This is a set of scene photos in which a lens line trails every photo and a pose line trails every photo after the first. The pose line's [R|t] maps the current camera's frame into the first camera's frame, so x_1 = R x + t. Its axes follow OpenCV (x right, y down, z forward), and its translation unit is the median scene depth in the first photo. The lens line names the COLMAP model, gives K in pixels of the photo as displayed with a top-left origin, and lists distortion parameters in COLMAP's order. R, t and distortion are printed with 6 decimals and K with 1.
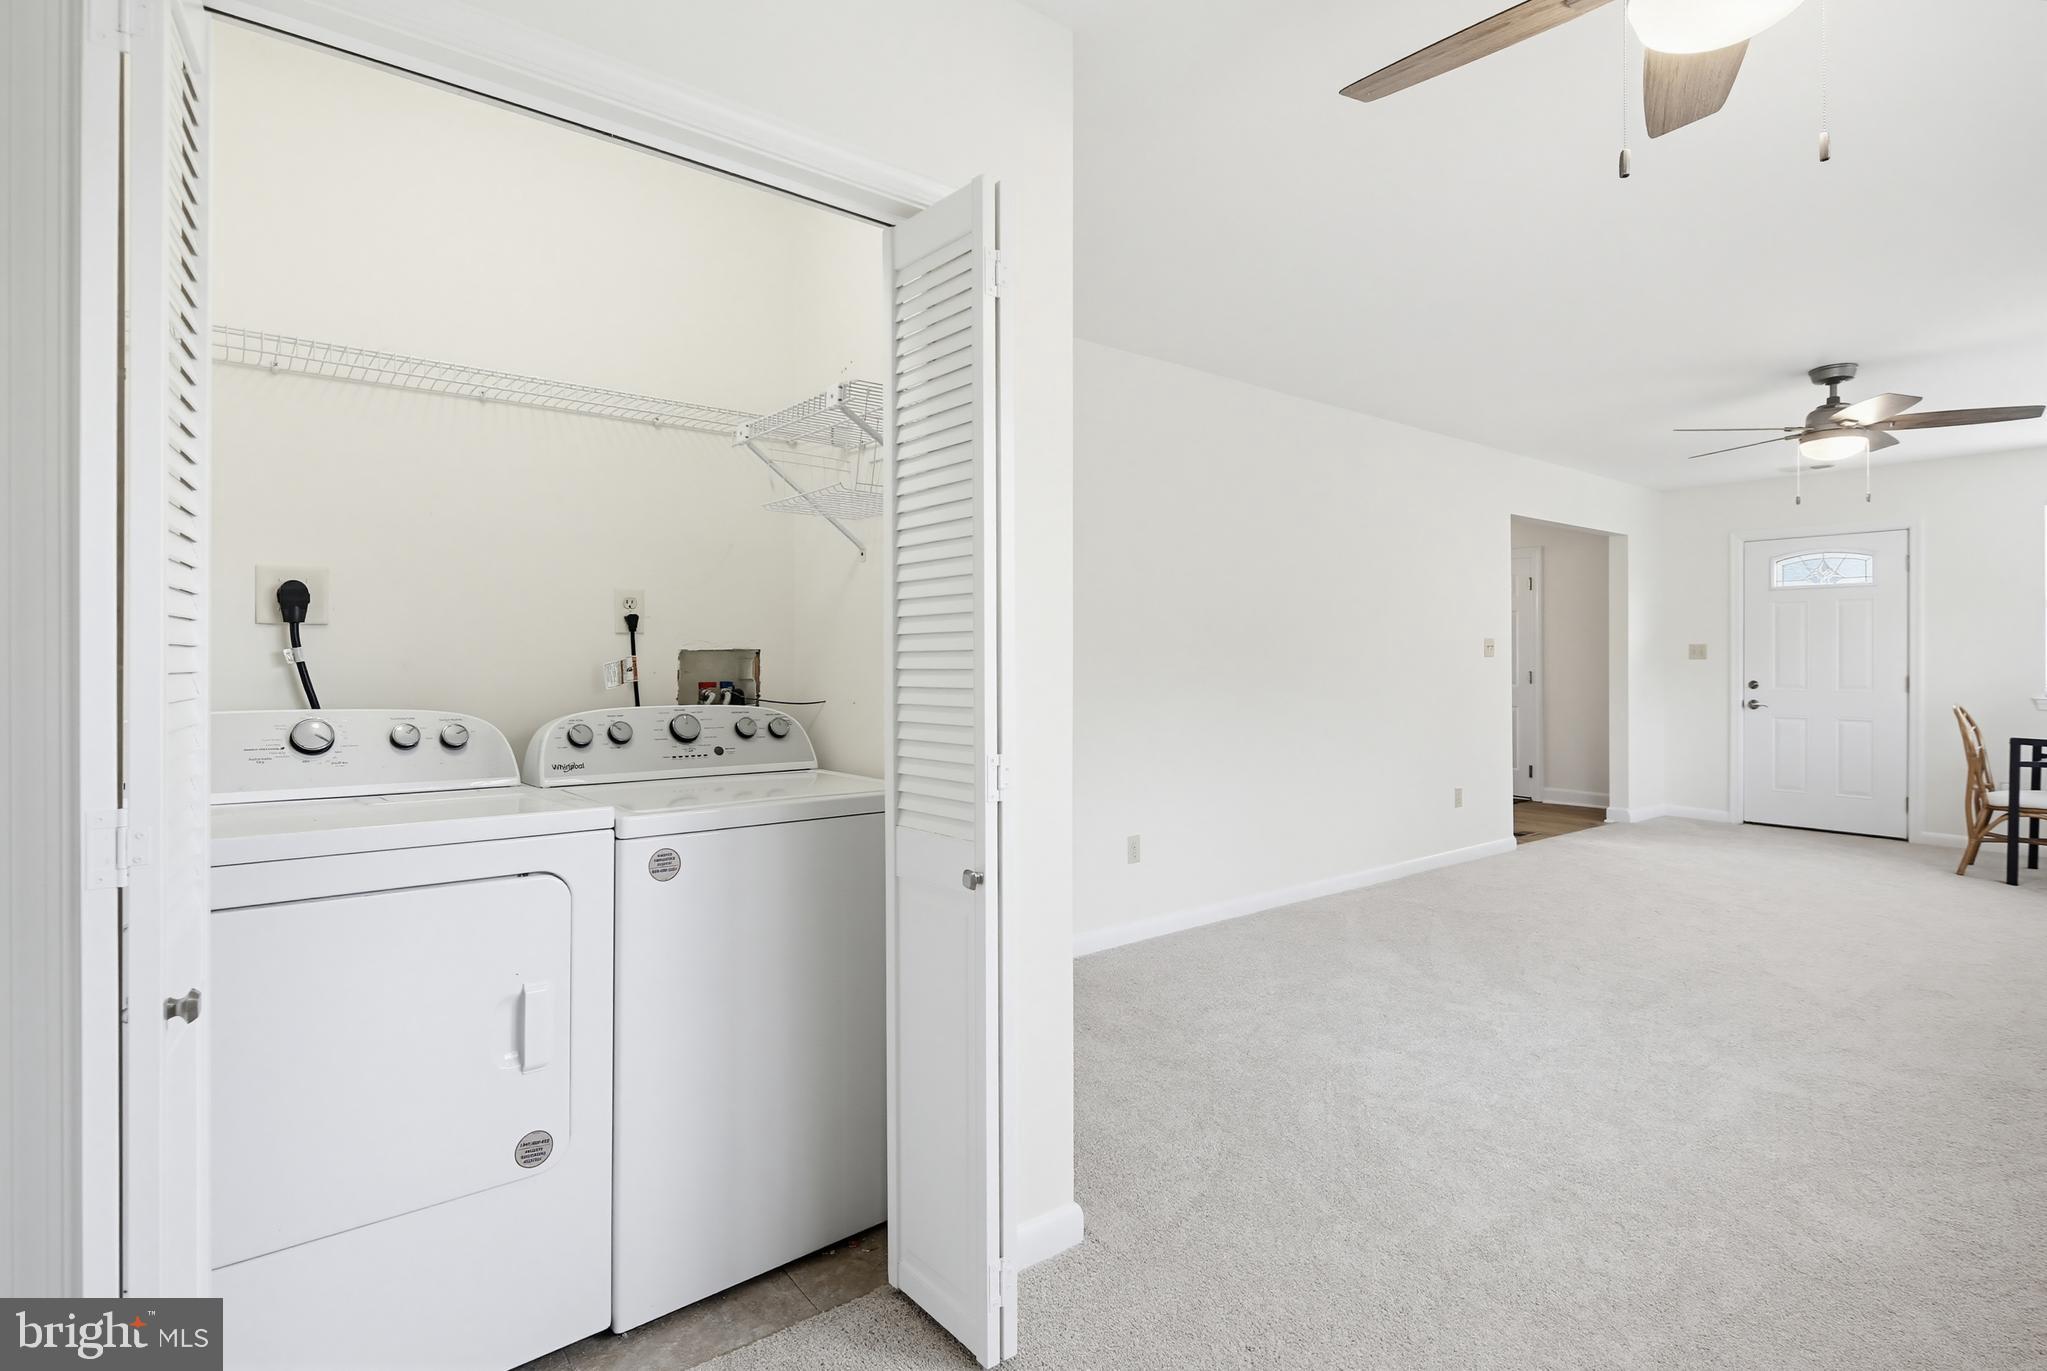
lens RADIAL K [[1000.7, 0, 1022.4], [0, 1000.7, 651.6], [0, 0, 1]] dist [-0.000220, -0.008582]
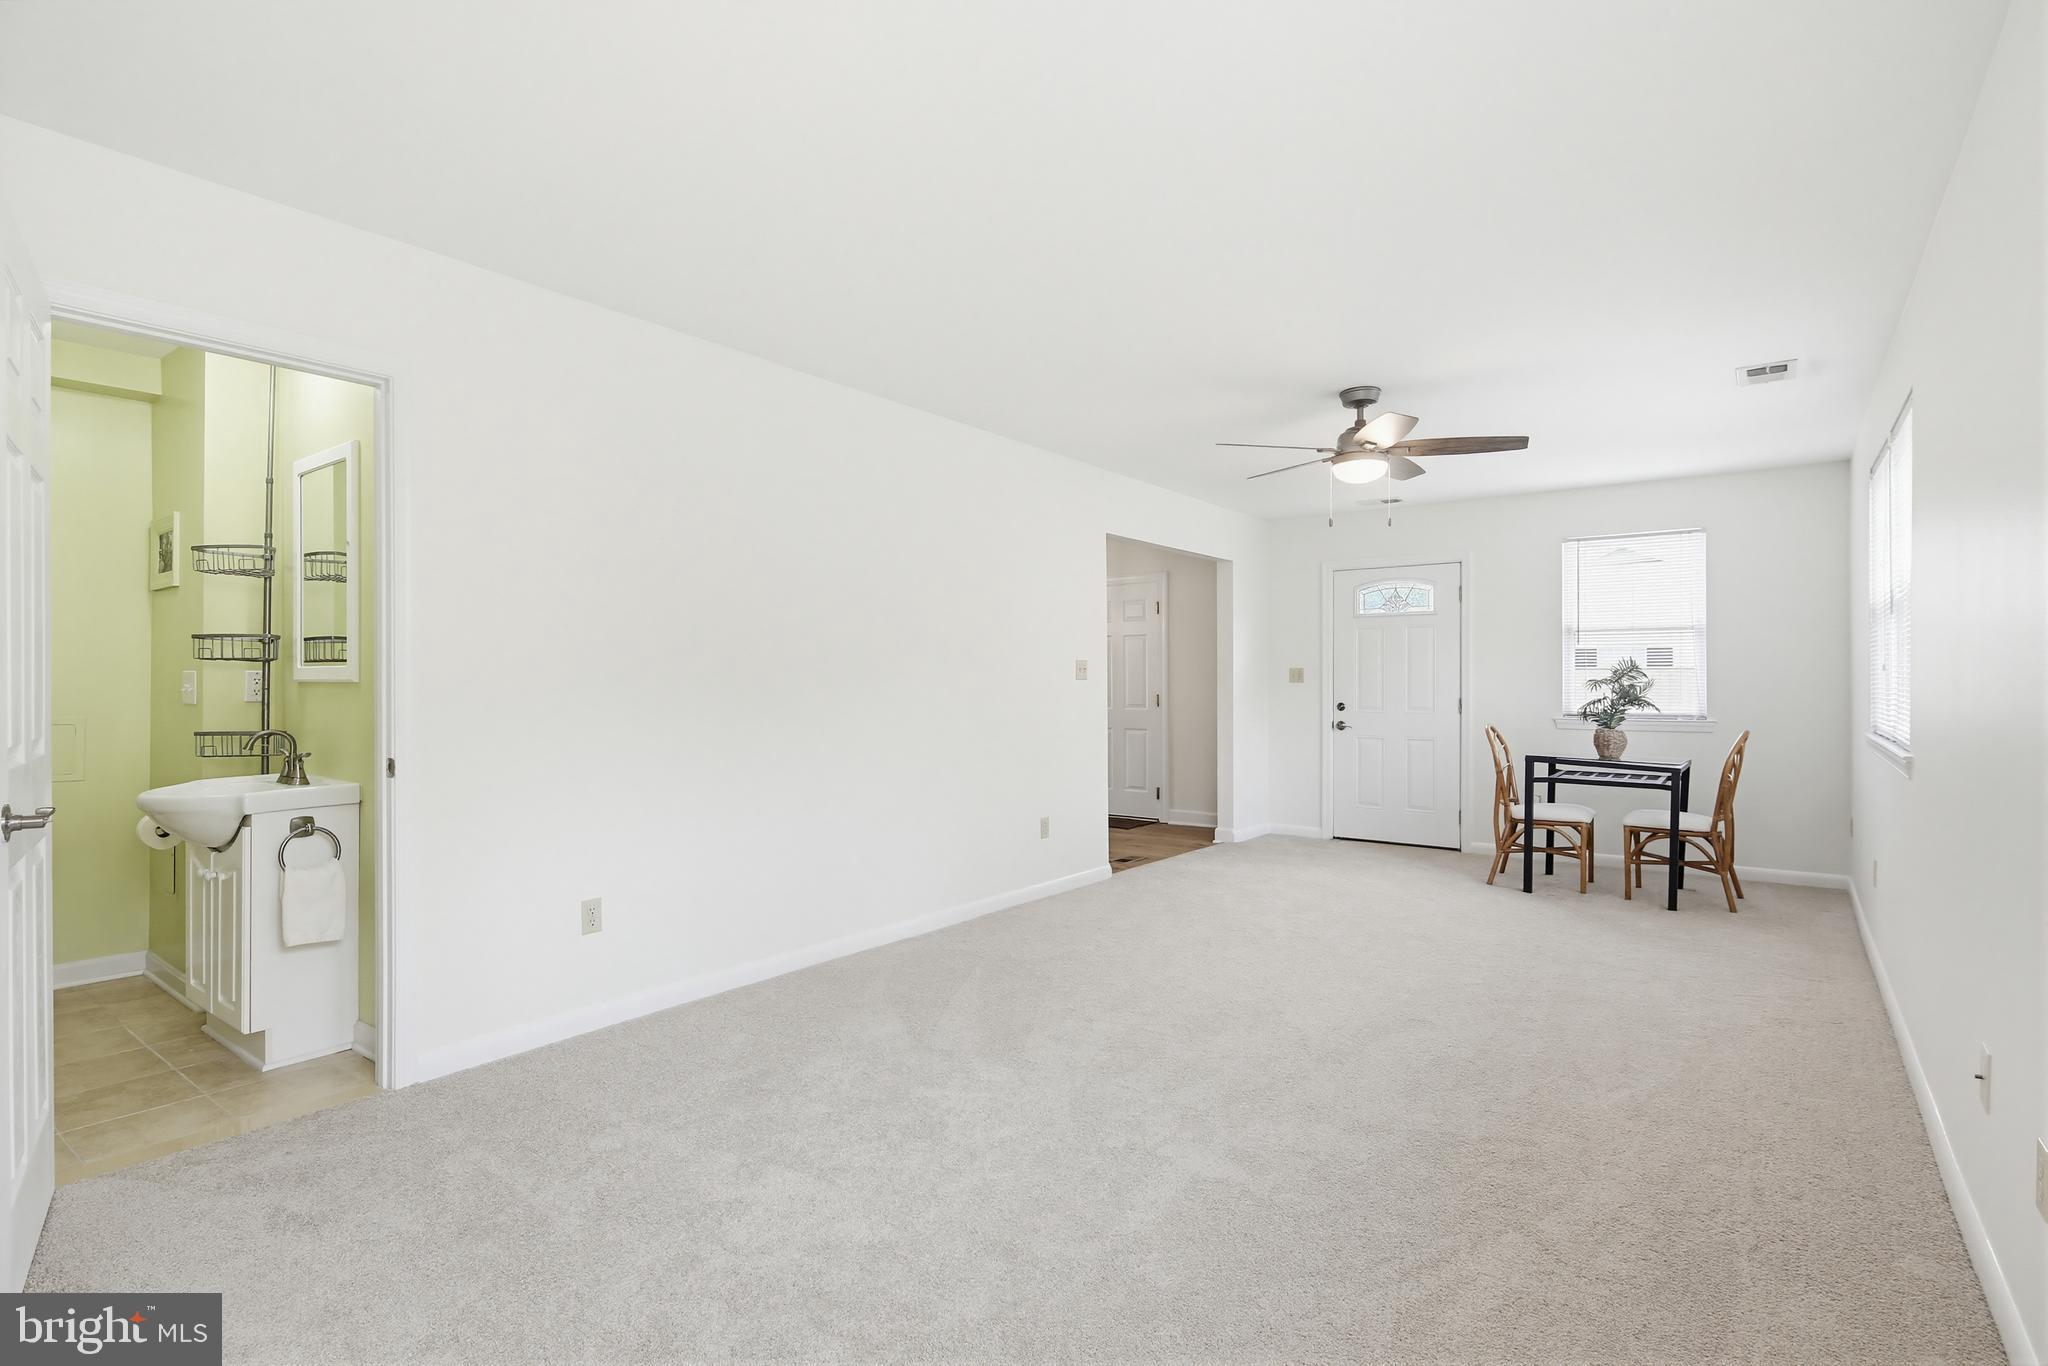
lens RADIAL K [[1002.5, 0, 1027.1], [0, 1002.5, 664.9], [0, 0, 1]] dist [-0.000111, -0.000795]
pose [[0.963144, 0.005540, 0.268929, 0.170347], [-0.002669, 0.999935, -0.011042, 0.002318], [-0.268973, 0.009917, 0.963097, 0.092710]]
